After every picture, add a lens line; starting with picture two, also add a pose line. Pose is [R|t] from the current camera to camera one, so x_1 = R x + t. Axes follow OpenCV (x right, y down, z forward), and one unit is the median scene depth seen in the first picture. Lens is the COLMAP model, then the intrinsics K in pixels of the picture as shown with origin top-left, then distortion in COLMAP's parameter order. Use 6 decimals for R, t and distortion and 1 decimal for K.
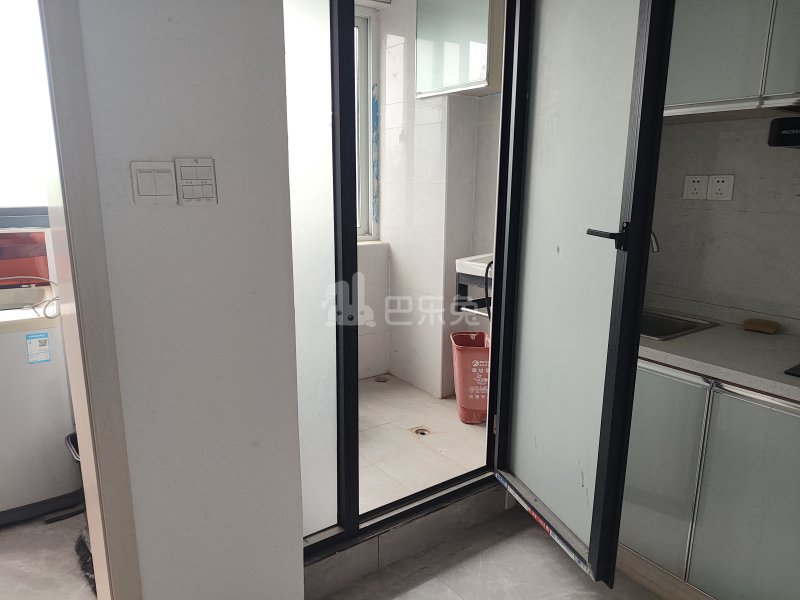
lens RADIAL K [[558.5, 0, 400.0], [0, 558.5, 300.0], [0, 0, 1]] dist [-0.001522, -0.000873]
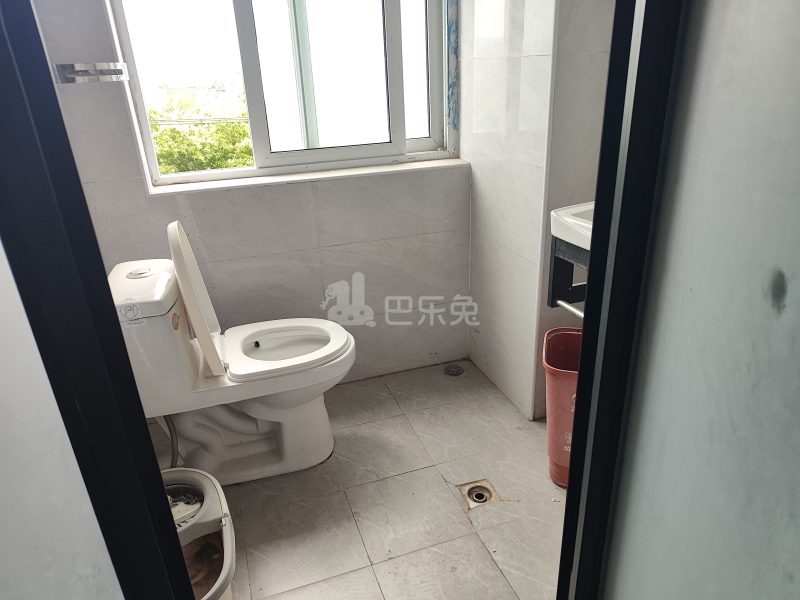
lens RADIAL K [[558.5, 0, 400.0], [0, 558.5, 300.0], [0, 0, 1]] dist [-0.001522, -0.000873]
pose [[0.952246, 0.076966, -0.295471, 0.111758], [-0.020262, 0.981504, 0.190369, -0.077318], [0.304658, -0.175291, 0.936193, 0.409754]]
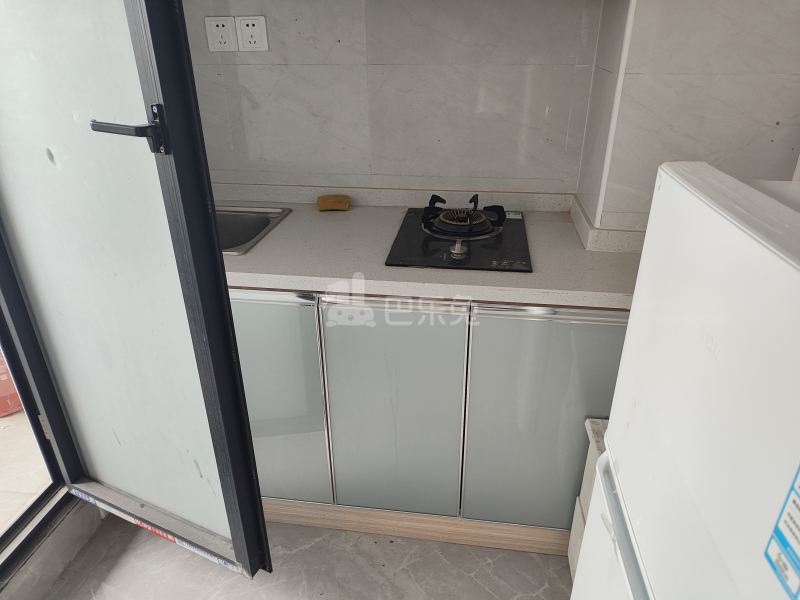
lens RADIAL K [[558.5, 0, 400.0], [0, 558.5, 300.0], [0, 0, 1]] dist [-0.001522, -0.000873]
pose [[0.692511, -0.334924, 0.638948, 0.064205], [0.169197, 0.936398, 0.307461, -0.038678], [-0.701285, -0.104812, 0.705134, 0.178050]]
